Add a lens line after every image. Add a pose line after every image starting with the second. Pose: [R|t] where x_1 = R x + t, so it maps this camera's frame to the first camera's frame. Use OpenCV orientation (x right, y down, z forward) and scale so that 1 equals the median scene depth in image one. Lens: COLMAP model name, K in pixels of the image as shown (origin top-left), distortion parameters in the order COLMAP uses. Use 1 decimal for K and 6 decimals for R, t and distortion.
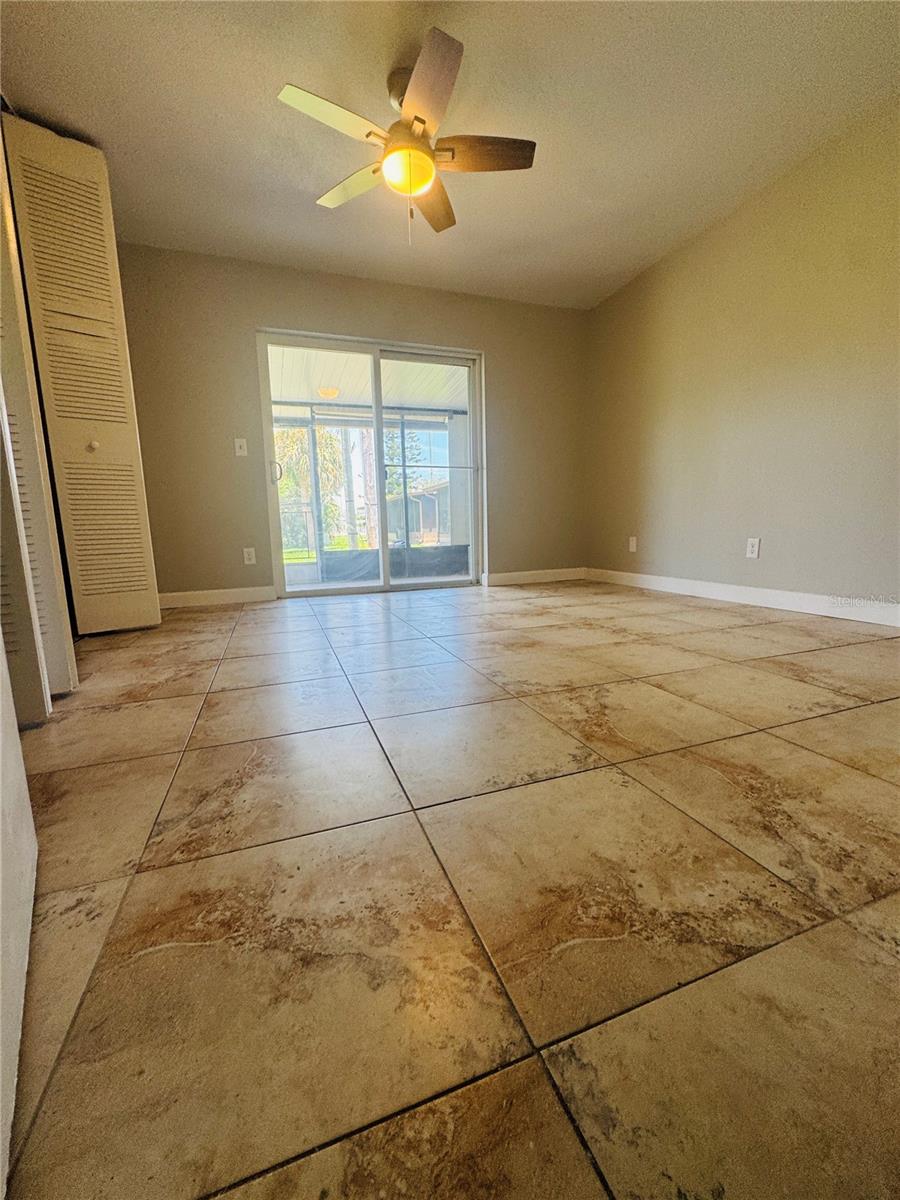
lens RADIAL K [[481.0, 0, 447.2], [0, 481.0, 601.7], [0, 0, 1]] dist [-0.005912, 0.000825]
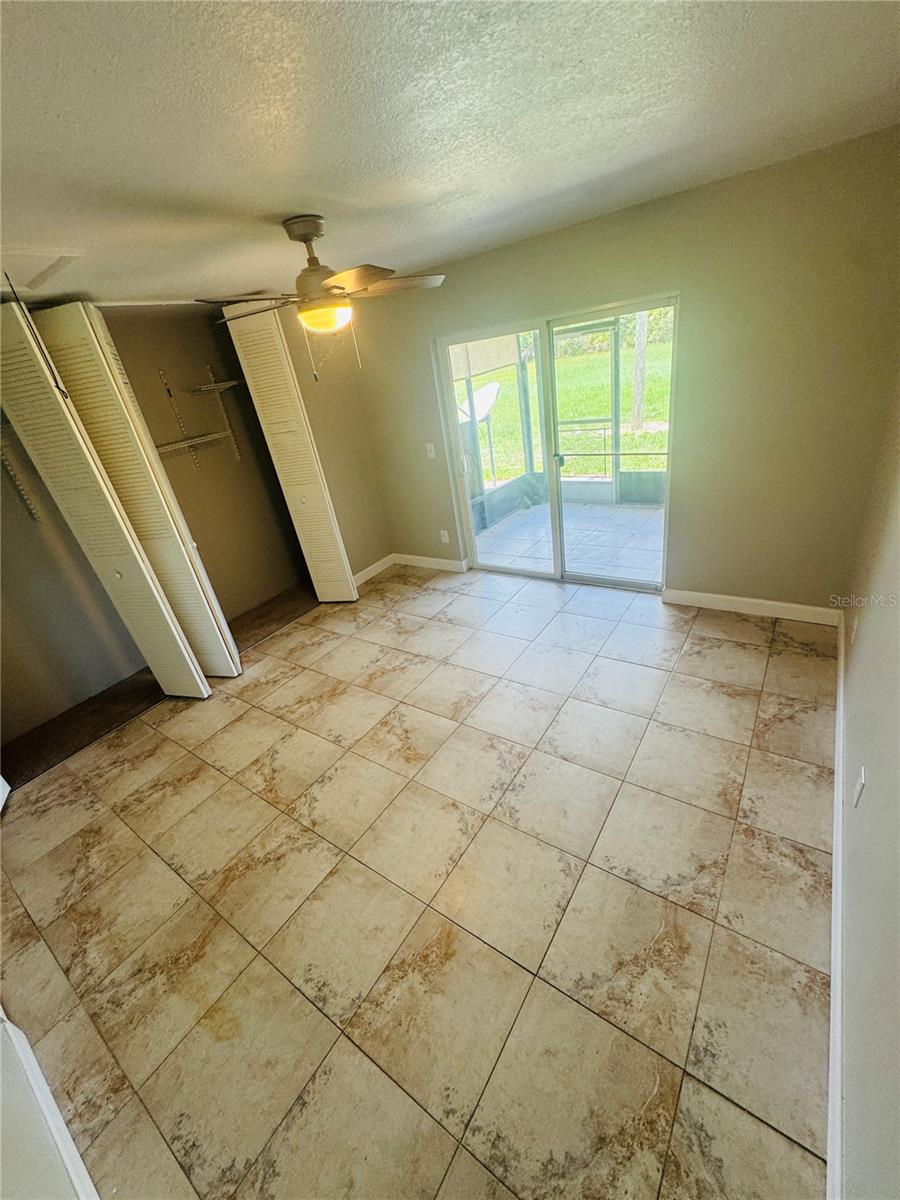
lens RADIAL K [[481.0, 0, 452.0], [0, 481.0, 596.2], [0, 0, 1]] dist [-0.005912, 0.000825]
pose [[0.573551, 0.309105, -0.758613, 1.557544], [0.017486, 0.921244, 0.388592, -1.146618], [0.818983, -0.236143, 0.522975, 0.853035]]
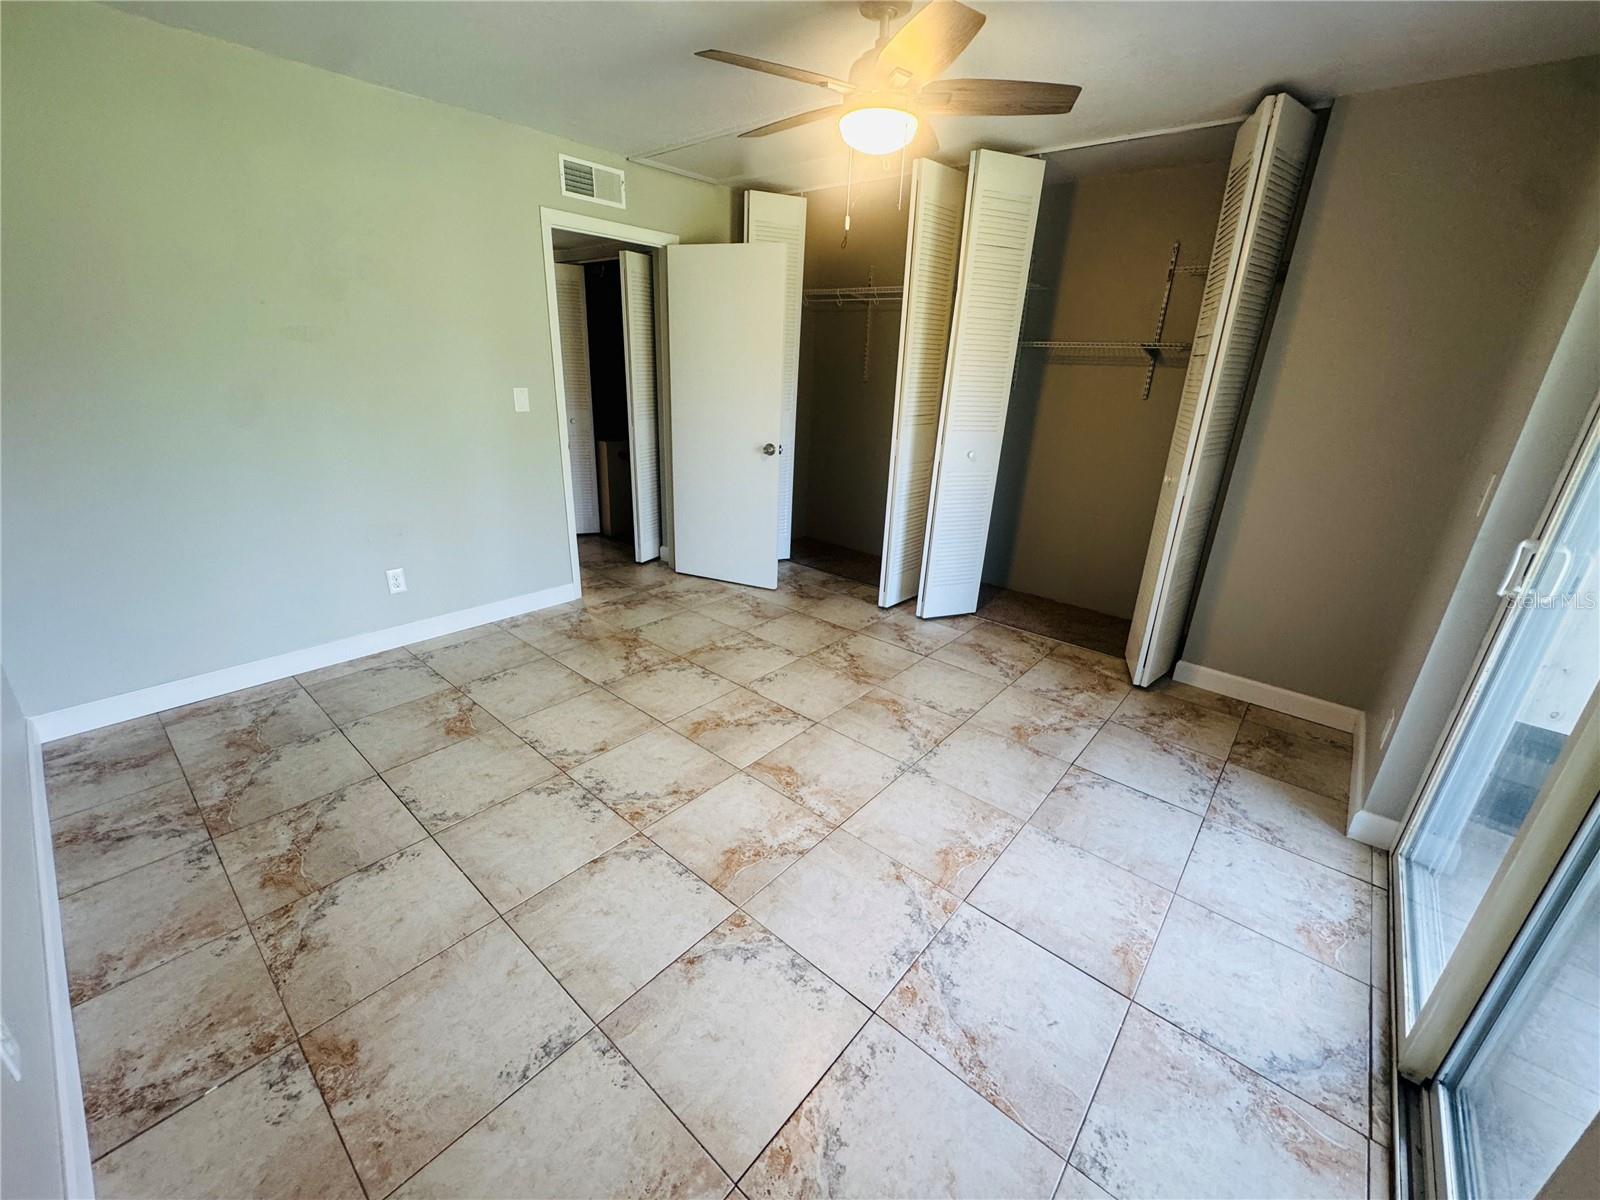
lens RADIAL K [[641.3, 0, 797.0], [0, 641.3, 598.8], [0, 0, 1]] dist [-0.005912, 0.000825]
pose [[-0.870399, 0.163660, -0.464349, 0.834961], [-0.090921, 0.873485, 0.478287, -1.137308], [0.483878, 0.458520, -0.745400, 2.941508]]
